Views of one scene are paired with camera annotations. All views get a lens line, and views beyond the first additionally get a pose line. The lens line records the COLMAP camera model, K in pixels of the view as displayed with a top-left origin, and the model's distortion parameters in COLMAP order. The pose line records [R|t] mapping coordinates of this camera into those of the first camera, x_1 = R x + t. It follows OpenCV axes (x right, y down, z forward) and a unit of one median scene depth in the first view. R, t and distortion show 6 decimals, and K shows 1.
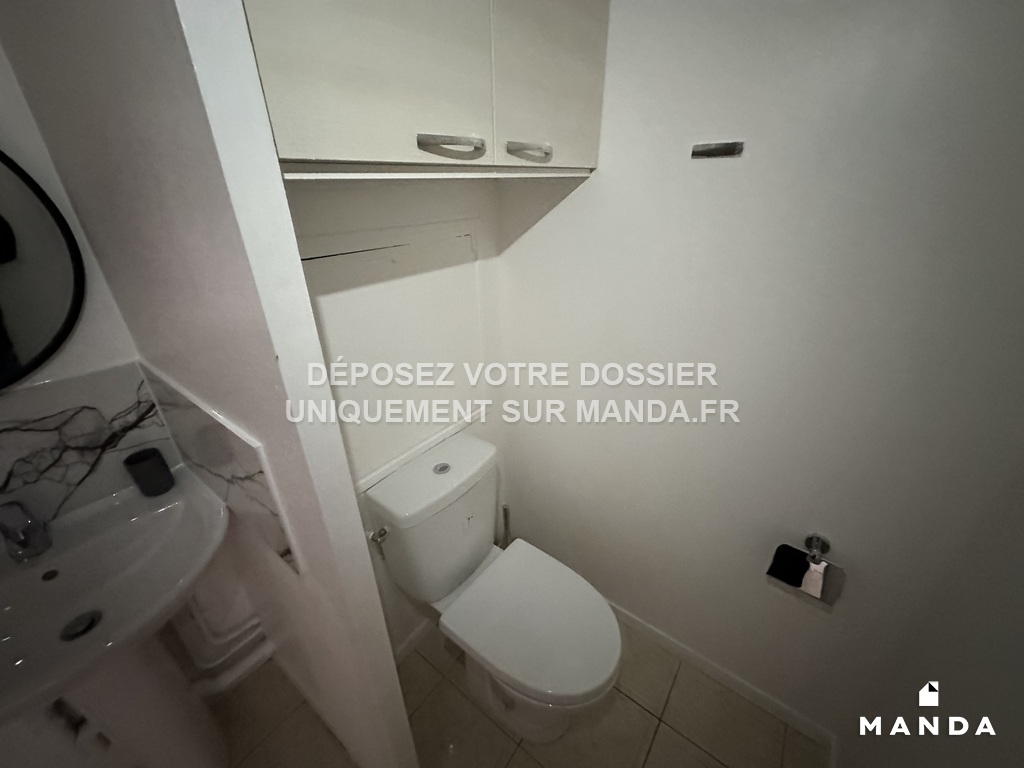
lens RADIAL K [[412.8, 0, 512.0], [0, 412.8, 384.0], [0, 0, 1]] dist [-0.001408, -0.000083]
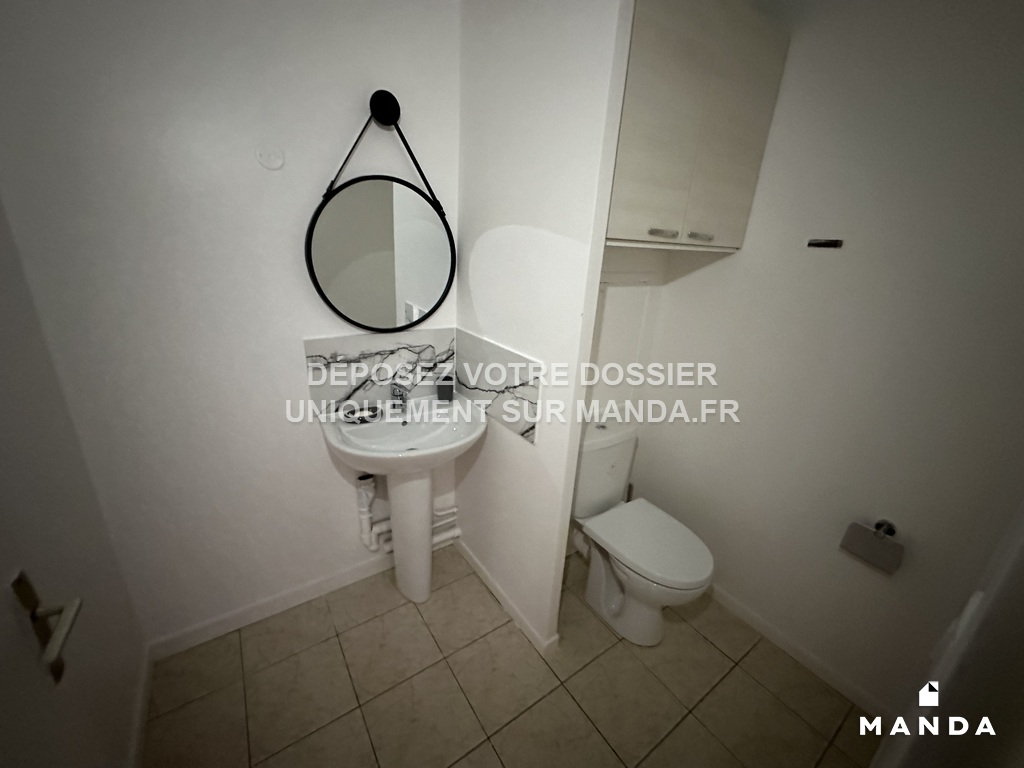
lens RADIAL K [[404.4, 0, 512.0], [0, 404.4, 384.0], [0, 0, 1]] dist [0.000881, -0.000157]
pose [[0.949201, 0.164689, -0.268131, -0.132632], [-0.197547, 0.975140, -0.100388, 0.324795], [0.244933, 0.148257, 0.958138, -0.645179]]
